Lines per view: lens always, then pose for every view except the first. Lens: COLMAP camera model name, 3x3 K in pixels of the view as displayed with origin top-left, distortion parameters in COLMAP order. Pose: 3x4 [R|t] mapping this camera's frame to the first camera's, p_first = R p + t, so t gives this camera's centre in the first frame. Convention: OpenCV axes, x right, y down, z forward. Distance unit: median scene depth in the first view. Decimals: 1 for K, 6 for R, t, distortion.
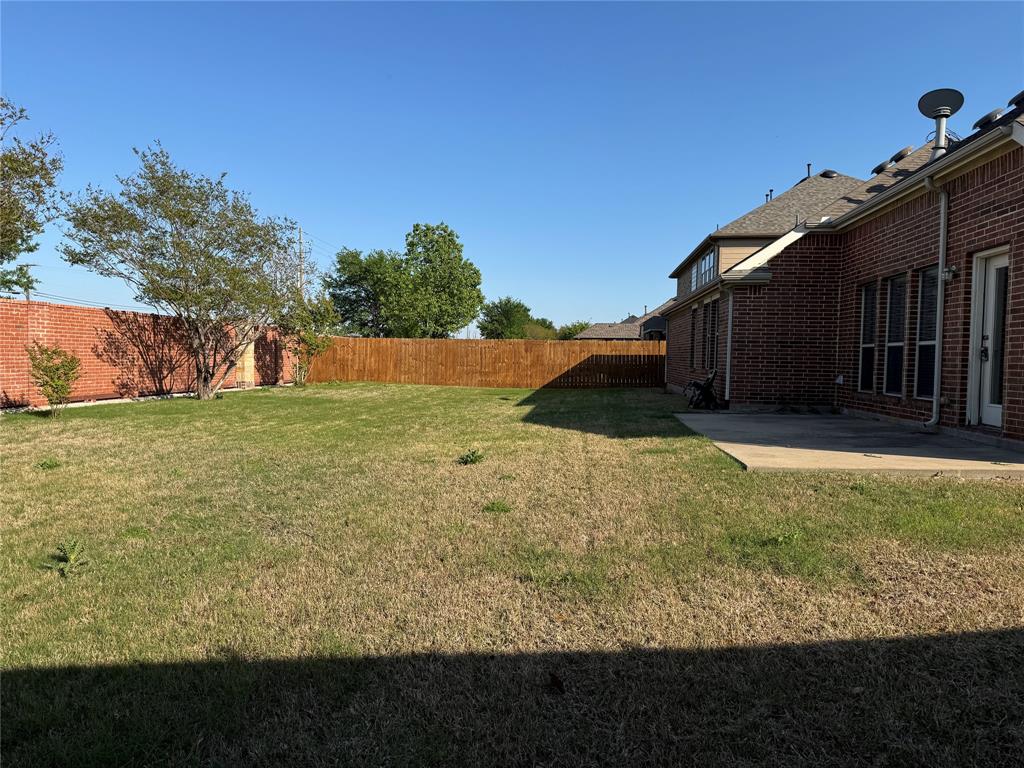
lens RADIAL K [[712.5, 0, 512.0], [0, 712.5, 384.0], [0, 0, 1]] dist [0.101011, -0.134076]
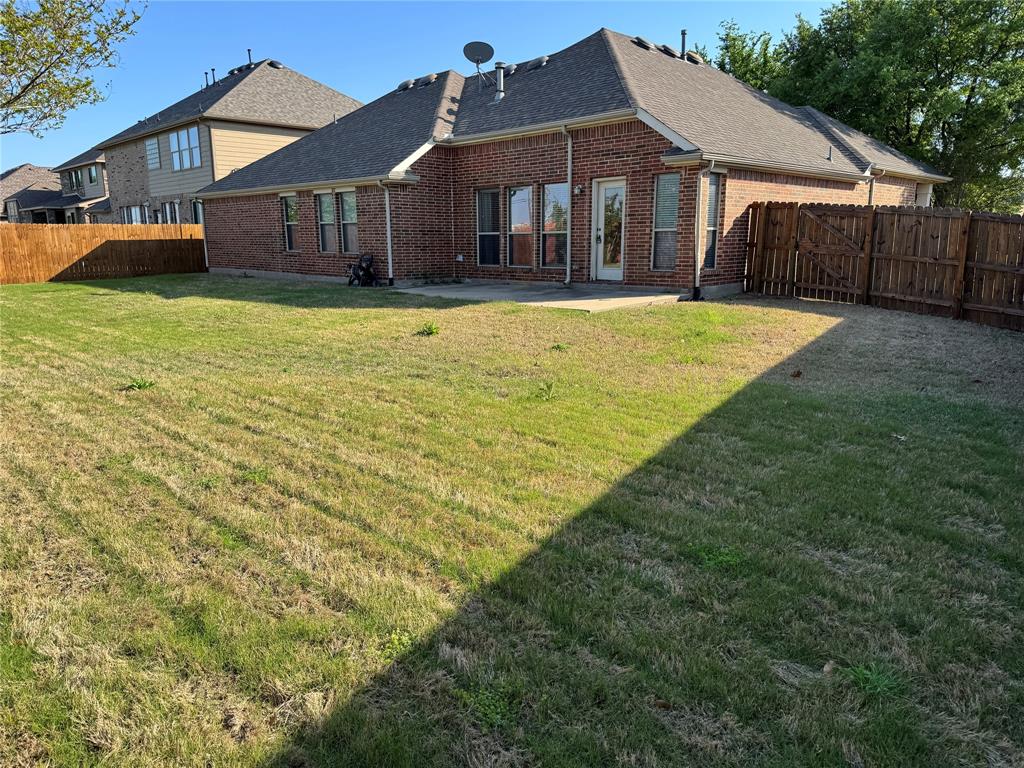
lens RADIAL K [[712.5, 0, 512.0], [0, 712.5, 384.0], [0, 0, 1]] dist [0.101011, -0.134076]
pose [[0.624388, -0.175364, 0.761175, -0.579249], [0.046713, 0.981112, 0.187716, -0.021994], [-0.779717, -0.081651, 0.620786, 0.041712]]
